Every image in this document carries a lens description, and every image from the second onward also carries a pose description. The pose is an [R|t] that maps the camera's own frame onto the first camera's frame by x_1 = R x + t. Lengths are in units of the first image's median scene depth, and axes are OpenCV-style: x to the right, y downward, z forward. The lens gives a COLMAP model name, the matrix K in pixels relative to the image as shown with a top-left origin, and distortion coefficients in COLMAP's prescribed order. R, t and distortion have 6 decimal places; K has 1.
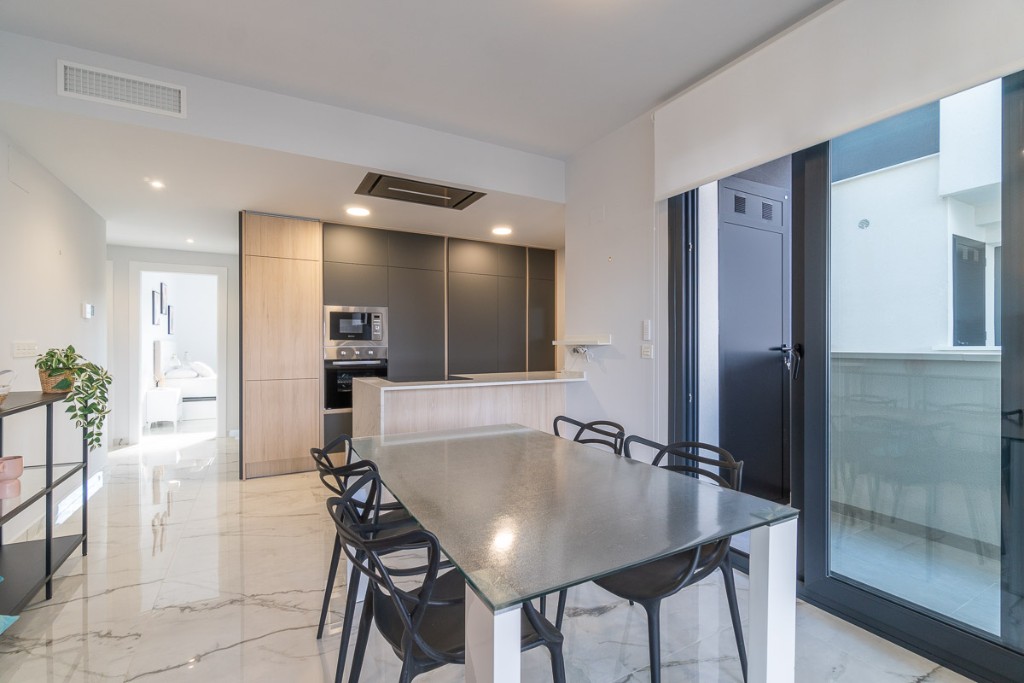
lens RADIAL K [[434.6, 0, 474.8], [0, 434.6, 343.8], [0, 0, 1]] dist [-0.014321, -0.000008]
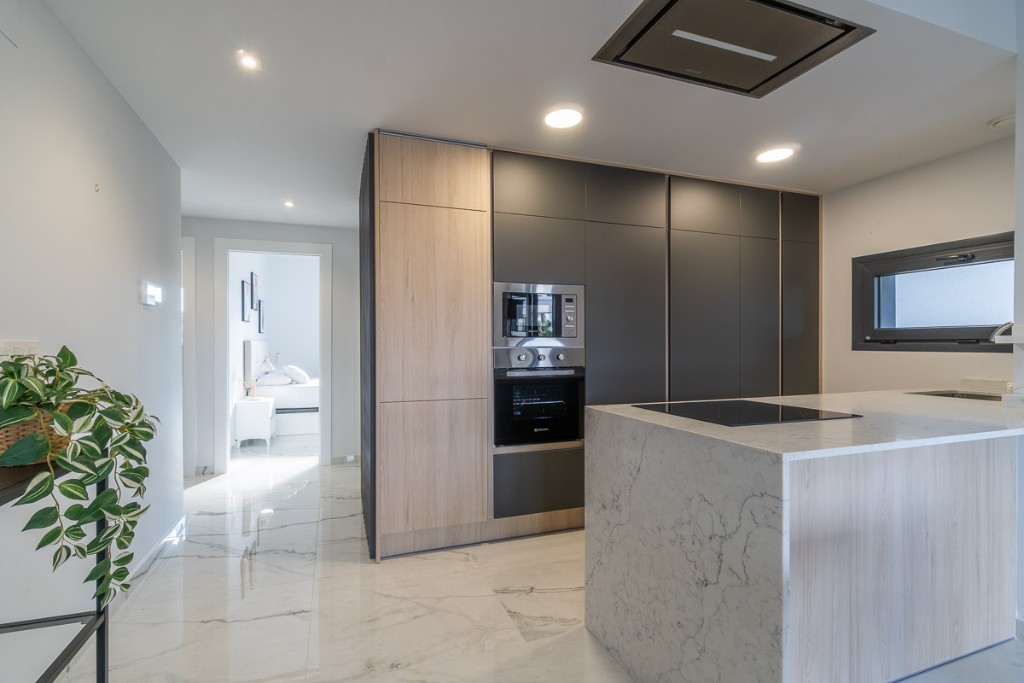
lens RADIAL K [[437.3, 0, 479.9], [0, 437.3, 343.1], [0, 0, 1]] dist [0.000298, 0.000100]
pose [[0.989678, -0.003504, -0.143264, -0.265394], [0.003378, 0.999994, -0.001123, 0.000651], [0.143268, 0.000627, 0.989684, 0.353564]]
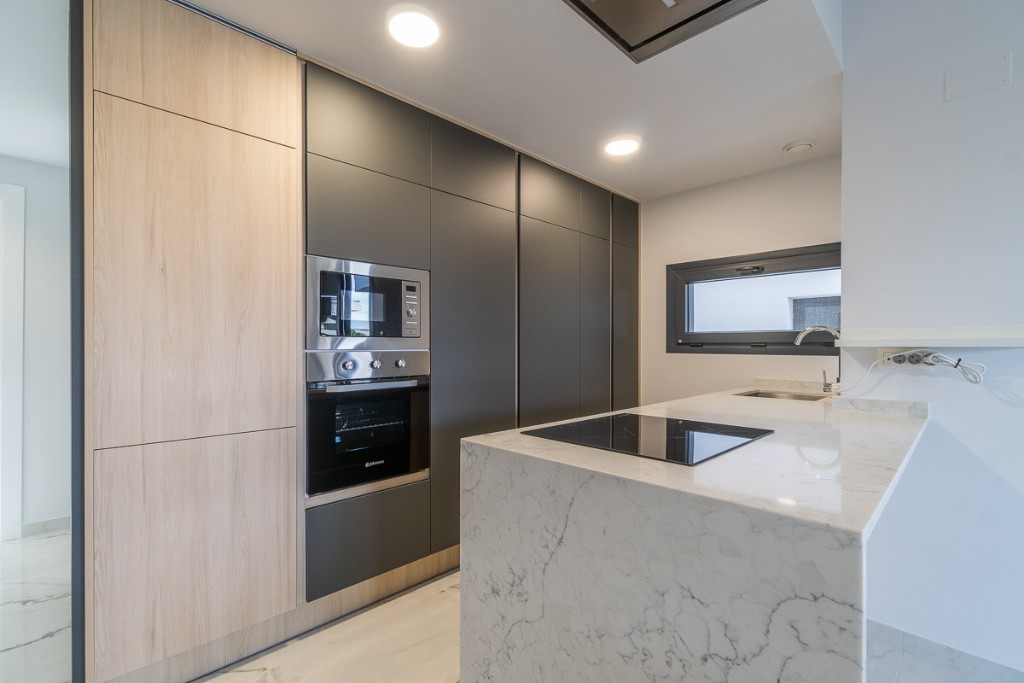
lens RADIAL K [[449.1, 0, 471.0], [0, 449.1, 346.6], [0, 0, 1]] dist [-0.001506, -0.000367]
pose [[0.963258, -0.000679, 0.268575, -0.297871], [-0.000165, 0.999995, 0.003119, 0.000586], [-0.268576, -0.003049, 0.963254, 0.507479]]
